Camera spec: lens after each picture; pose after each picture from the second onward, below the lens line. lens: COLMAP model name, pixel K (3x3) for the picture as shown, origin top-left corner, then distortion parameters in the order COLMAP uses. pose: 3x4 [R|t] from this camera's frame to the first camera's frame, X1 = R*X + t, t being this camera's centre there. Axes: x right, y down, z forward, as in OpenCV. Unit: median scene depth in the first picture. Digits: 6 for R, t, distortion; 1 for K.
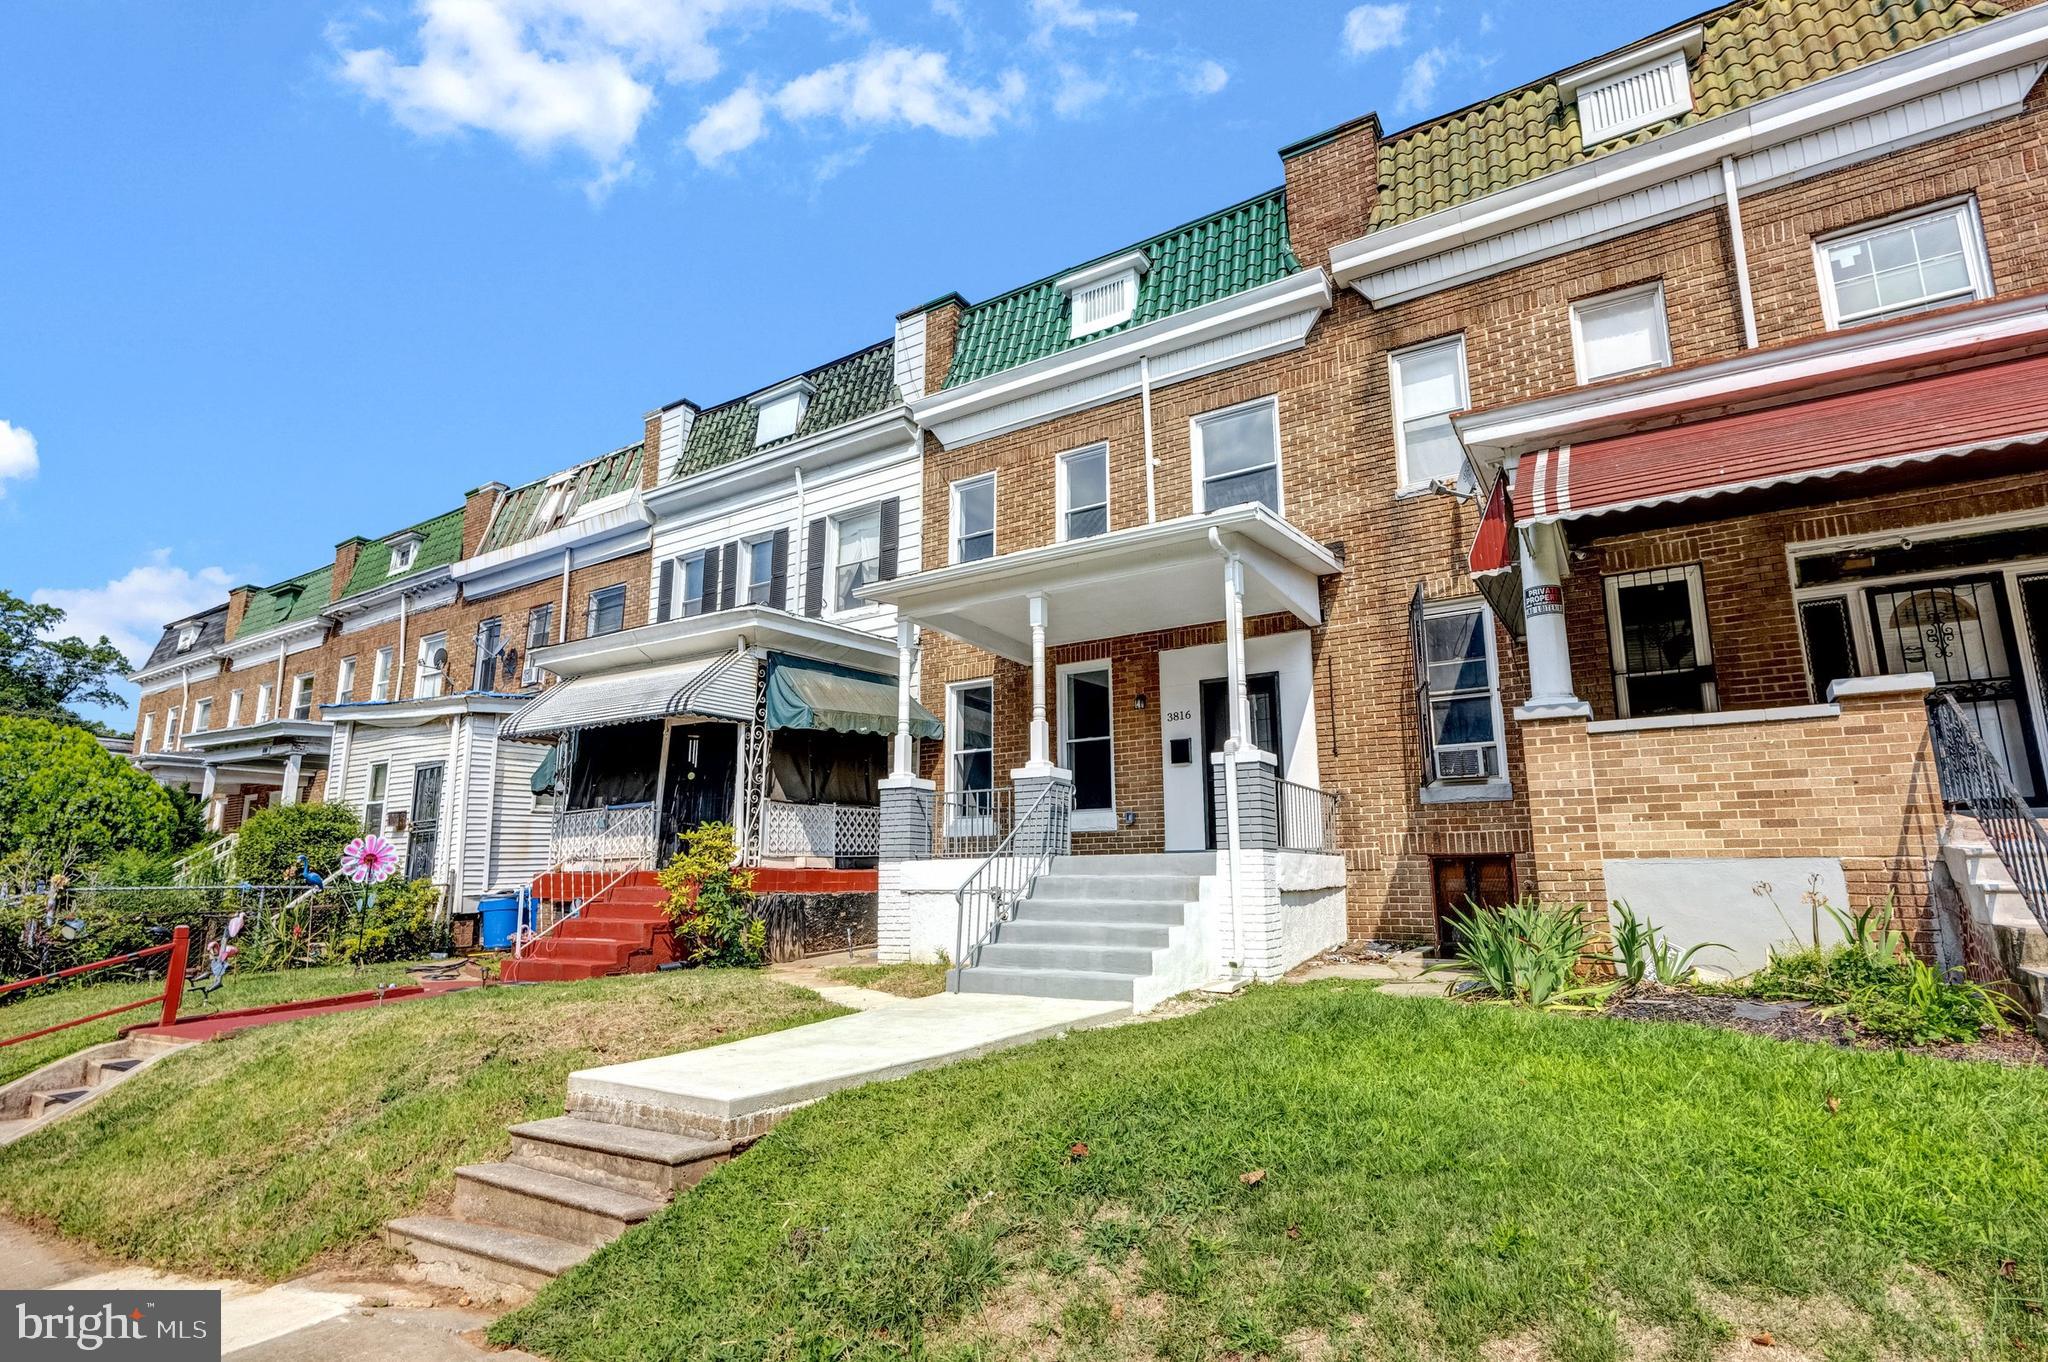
lens RADIAL K [[1015.2, 0, 1023.9], [0, 1015.2, 682.1], [0, 0, 1]] dist [0.001539, 0.004550]
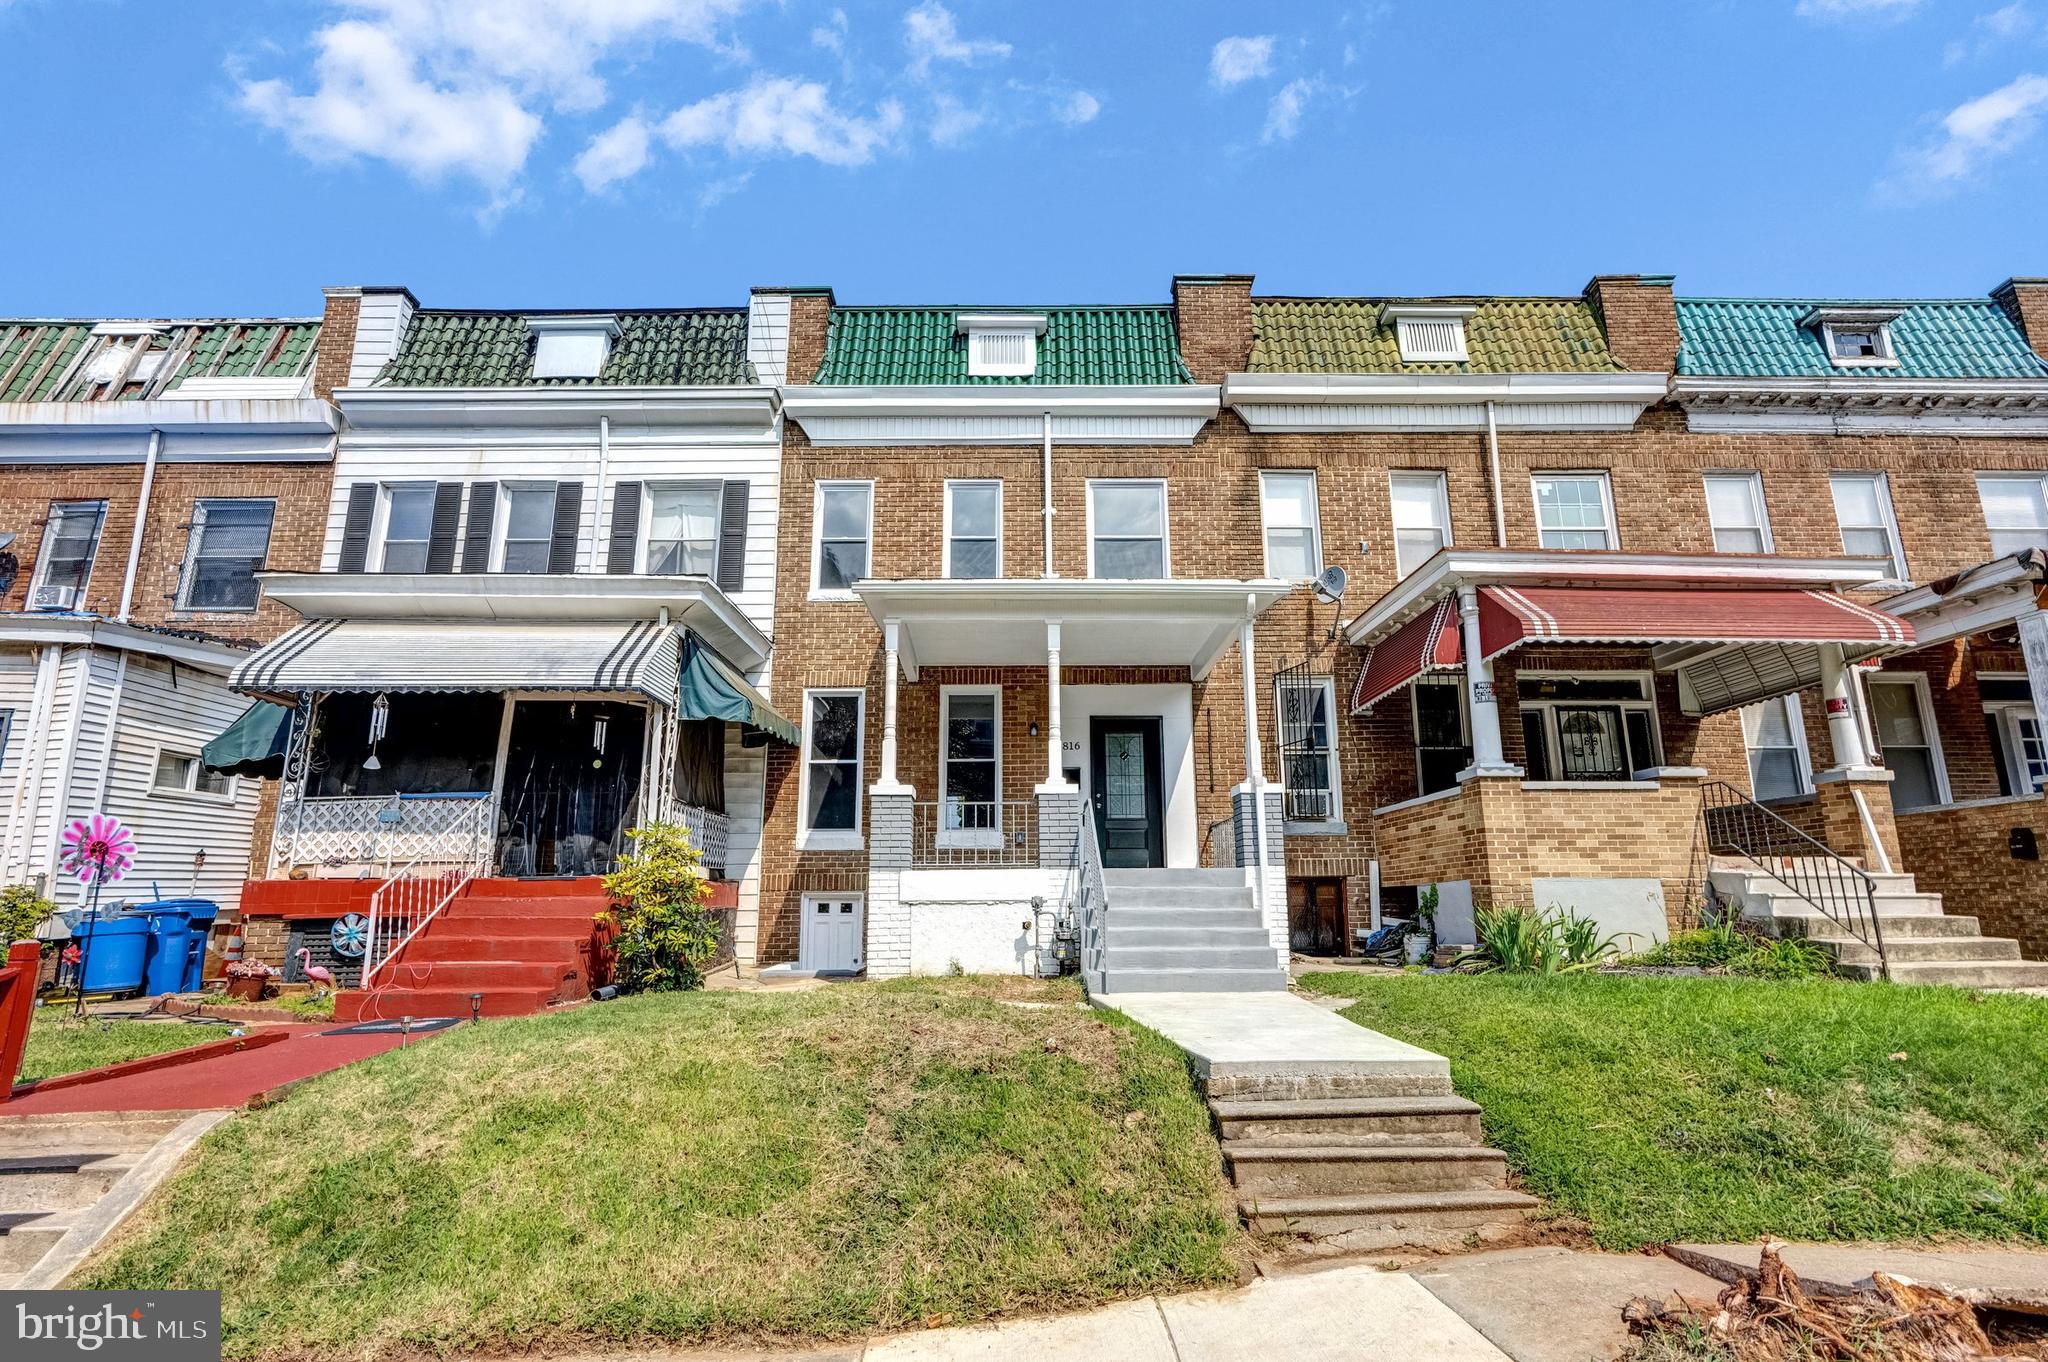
lens RADIAL K [[1015.2, 0, 1022.7], [0, 1015.2, 680.3], [0, 0, 1]] dist [0.001539, 0.004550]
pose [[0.837438, 0.125559, 0.531914, -0.471252], [-0.107428, 0.992083, -0.065050, 0.039000], [-0.535870, -0.002667, 0.844296, 0.100418]]
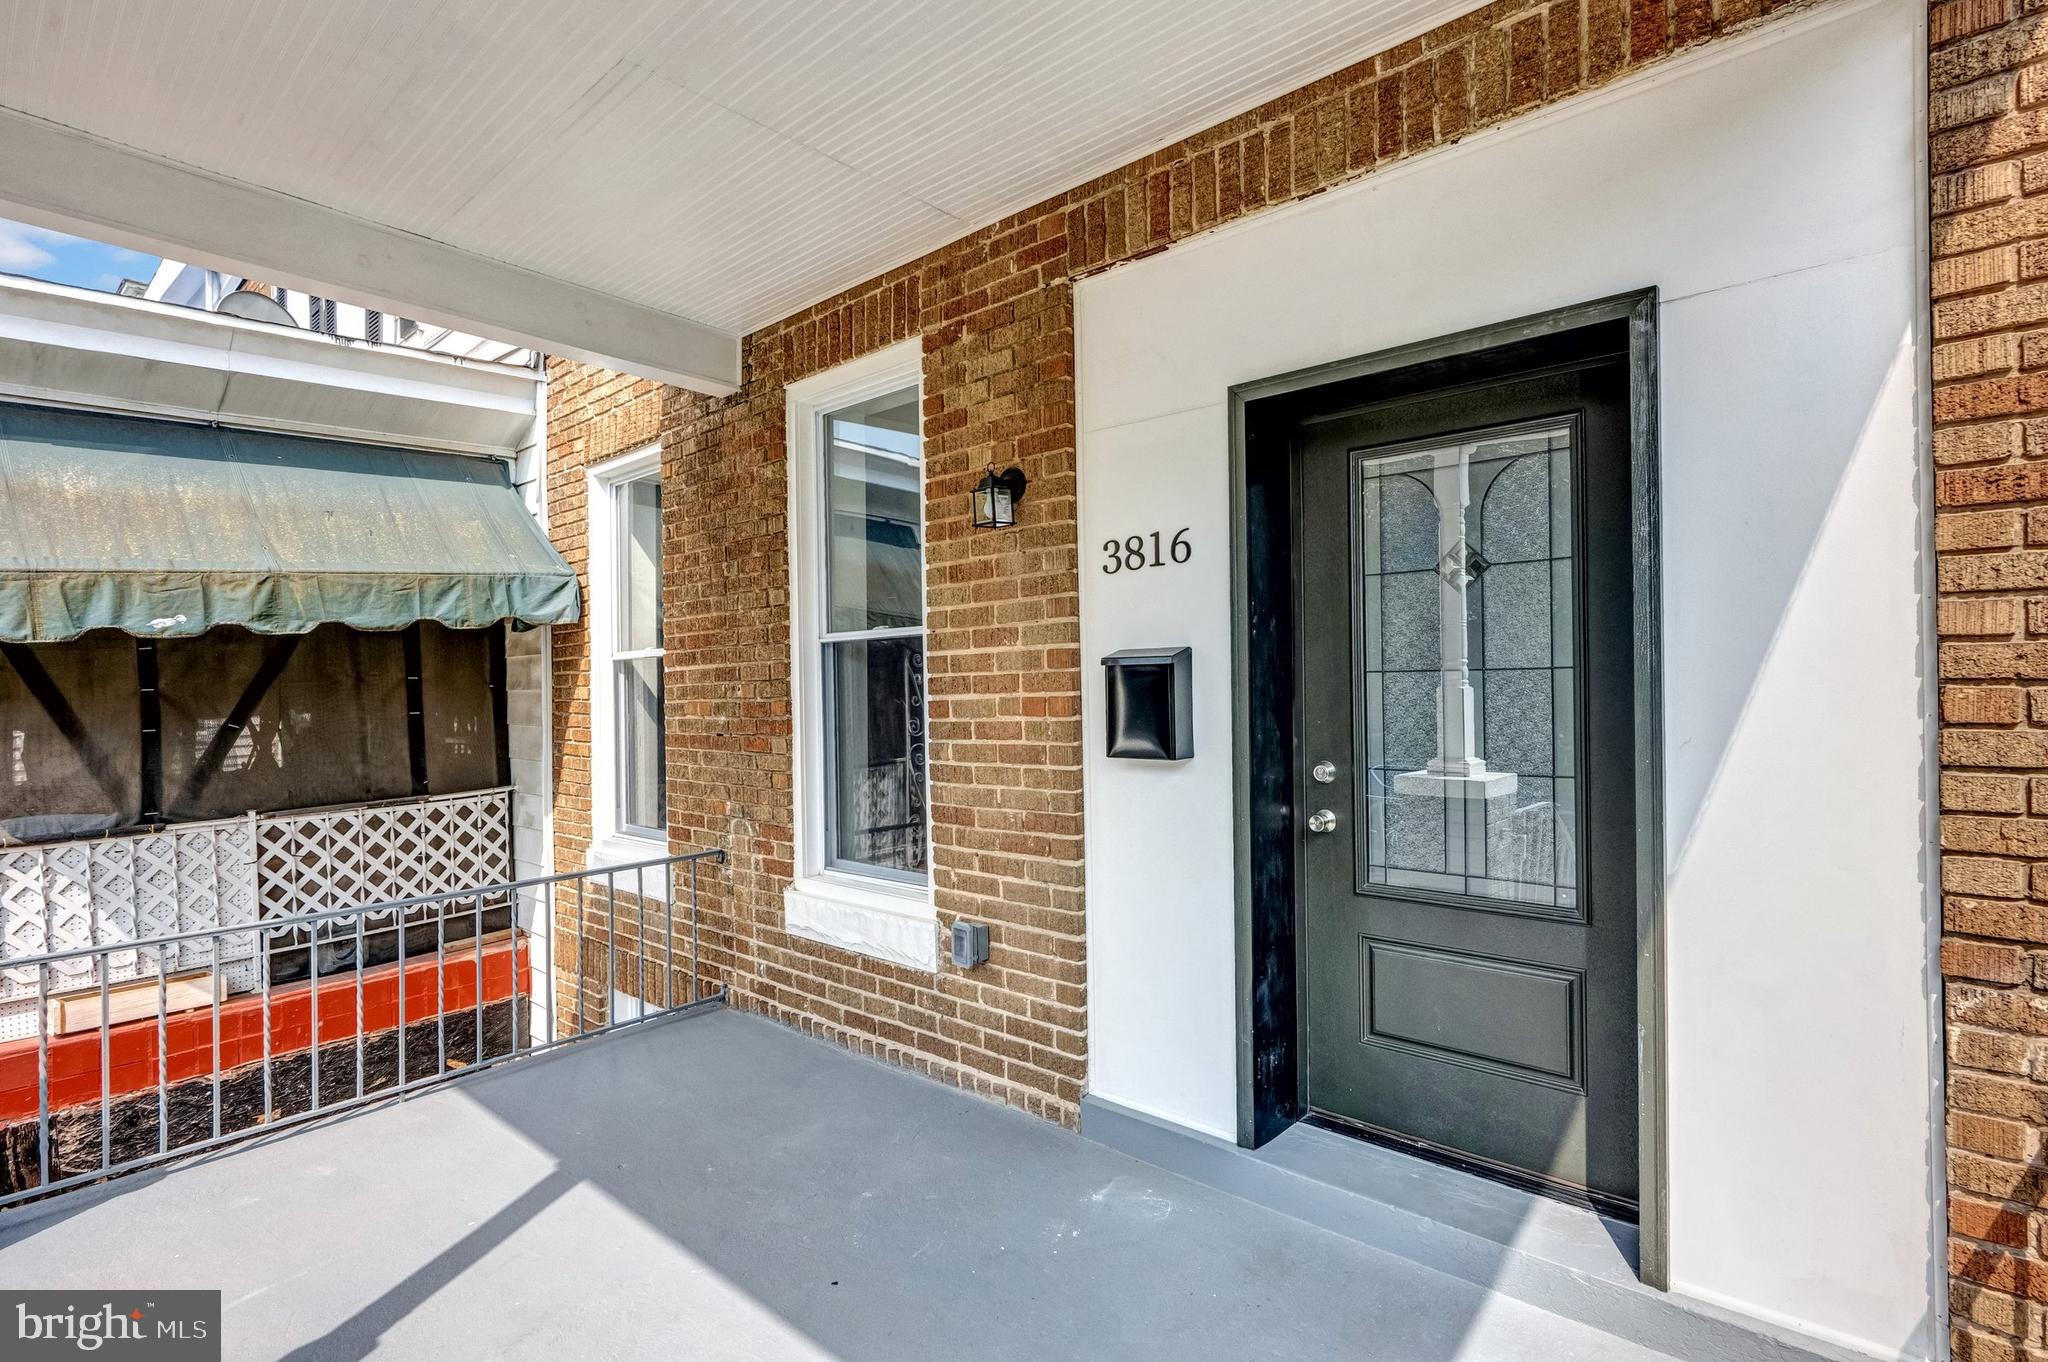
lens RADIAL K [[1015.2, 0, 1018.8], [0, 1015.2, 675.1], [0, 0, 1]] dist [0.001539, 0.004550]
pose [[0.986574, -0.016423, -0.162487, 0.158194], [0.047079, 0.981295, 0.186667, 0.016007], [0.156382, -0.191810, 0.968893, 0.747472]]
